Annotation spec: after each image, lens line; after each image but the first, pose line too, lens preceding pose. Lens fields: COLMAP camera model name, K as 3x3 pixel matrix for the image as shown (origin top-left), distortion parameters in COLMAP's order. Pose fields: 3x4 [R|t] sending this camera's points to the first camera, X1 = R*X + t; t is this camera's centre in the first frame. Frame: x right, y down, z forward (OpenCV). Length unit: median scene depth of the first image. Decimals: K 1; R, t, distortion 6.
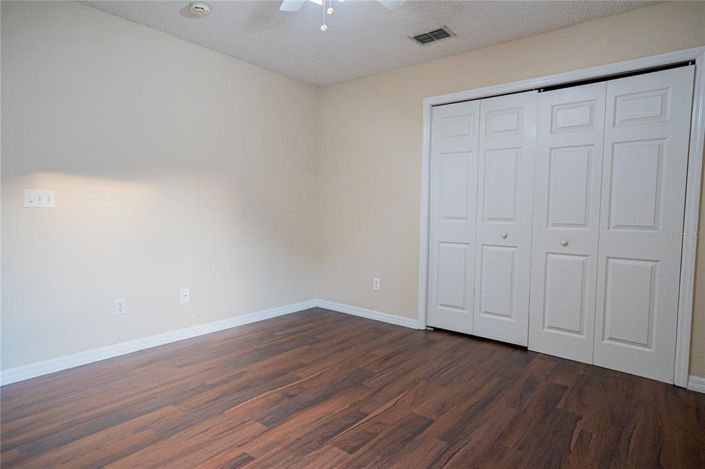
lens RADIAL K [[403.1, 0, 352.5], [0, 403.1, 234.5], [0, 0, 1]] dist [-0.002998, -0.000255]
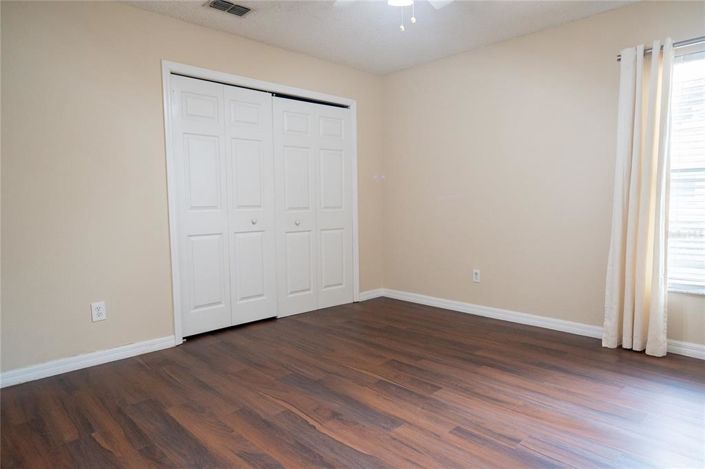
lens RADIAL K [[434.8, 0, 370.4], [0, 434.8, 242.1], [0, 0, 1]] dist [-0.008325, -0.000756]
pose [[0.103590, -0.116672, 0.987753, -0.895665], [0.068981, 0.991548, 0.109886, -0.060342], [-0.992225, 0.056753, 0.110763, 0.692186]]
